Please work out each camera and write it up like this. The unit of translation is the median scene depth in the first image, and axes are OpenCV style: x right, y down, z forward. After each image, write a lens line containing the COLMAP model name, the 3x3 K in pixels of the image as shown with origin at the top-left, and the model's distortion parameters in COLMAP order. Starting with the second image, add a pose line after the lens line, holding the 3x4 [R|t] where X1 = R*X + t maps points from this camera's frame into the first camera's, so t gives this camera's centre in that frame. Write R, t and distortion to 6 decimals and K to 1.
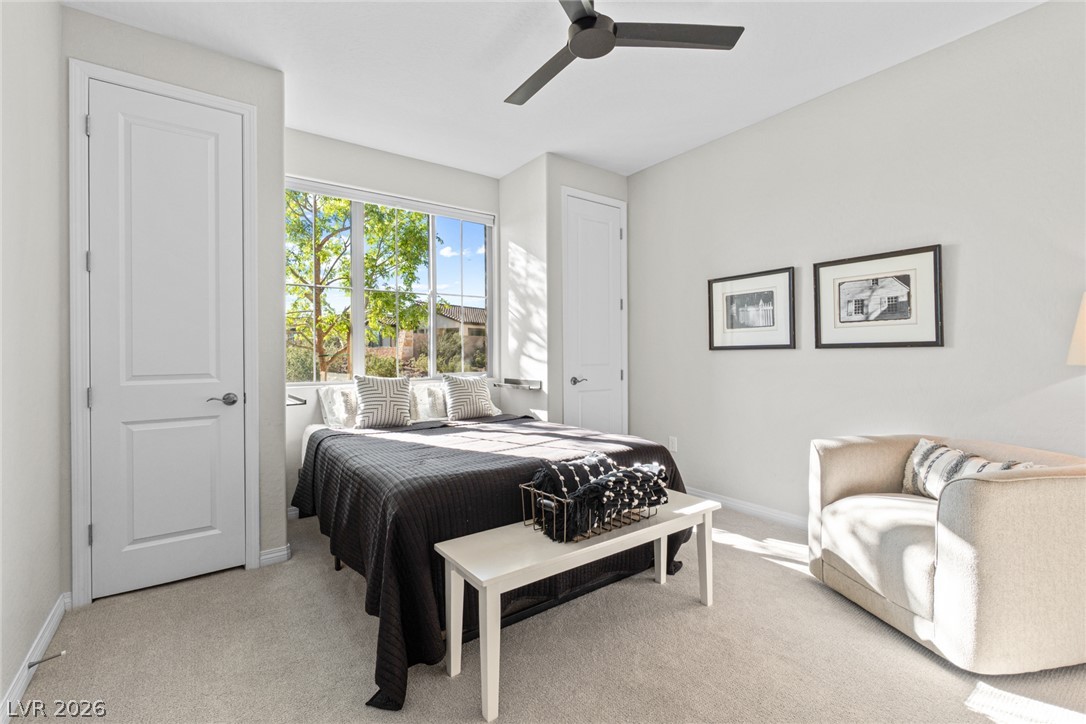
lens RADIAL K [[475.1, 0, 543.6], [0, 475.1, 353.3], [0, 0, 1]] dist [-0.002012, 0.000022]
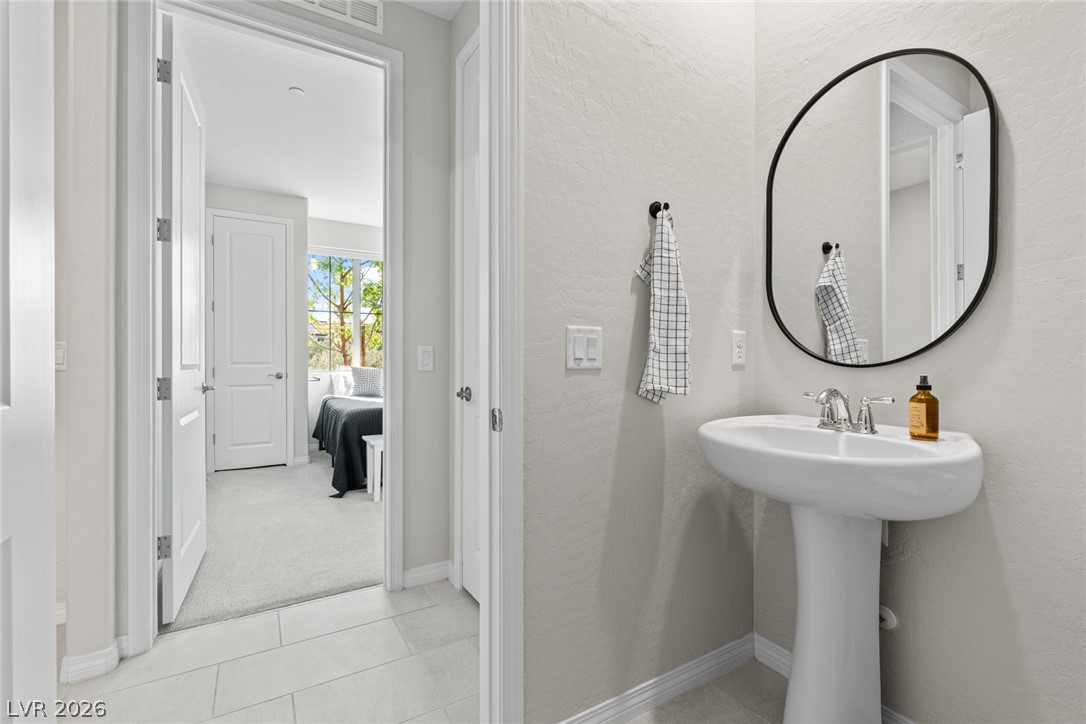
lens RADIAL K [[475.1, 0, 542.3], [0, 475.1, 363.4], [0, 0, 1]] dist [-0.002012, 0.000022]
pose [[0.995812, 0.013560, -0.090414, 0.527718], [-0.012195, 0.999803, 0.015630, 0.003472], [0.090608, -0.014462, 0.995782, -0.751389]]
